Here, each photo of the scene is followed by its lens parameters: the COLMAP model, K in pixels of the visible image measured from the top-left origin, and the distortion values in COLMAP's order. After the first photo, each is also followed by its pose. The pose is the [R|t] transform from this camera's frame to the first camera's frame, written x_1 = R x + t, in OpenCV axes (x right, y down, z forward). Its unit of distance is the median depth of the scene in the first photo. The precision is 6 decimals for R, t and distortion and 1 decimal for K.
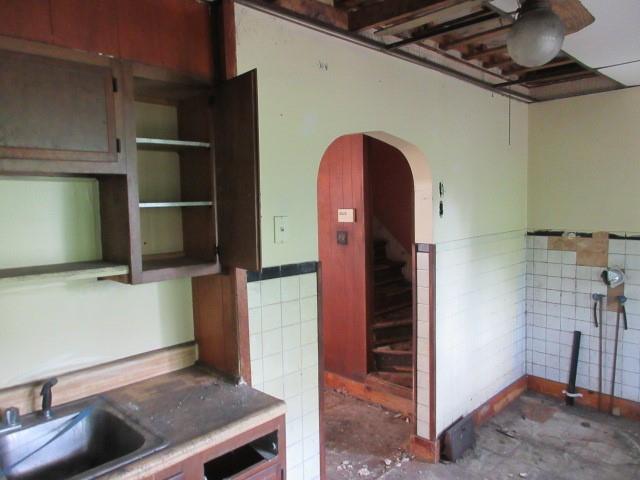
lens RADIAL K [[475.2, 0, 320.0], [0, 475.2, 240.0], [0, 0, 1]] dist [0.003618, 0.002232]
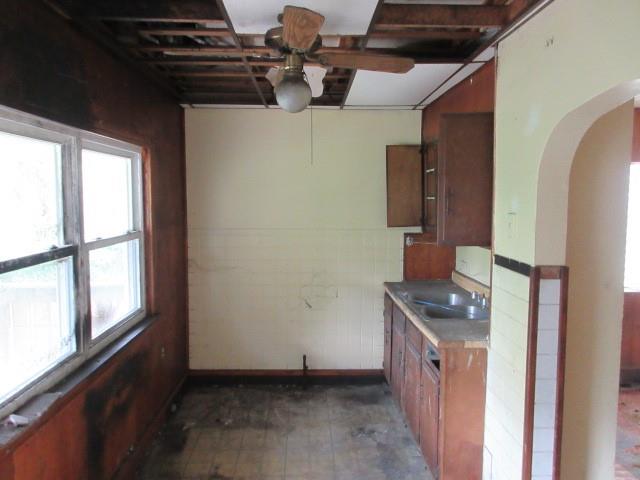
lens RADIAL K [[475.2, 0, 320.0], [0, 475.2, 240.0], [0, 0, 1]] dist [0.003618, 0.002232]
pose [[-0.685952, 0.085475, -0.722609, 0.574065], [-0.044892, 0.986214, 0.159270, -0.081007], [0.726260, 0.141691, -0.672659, 0.809940]]
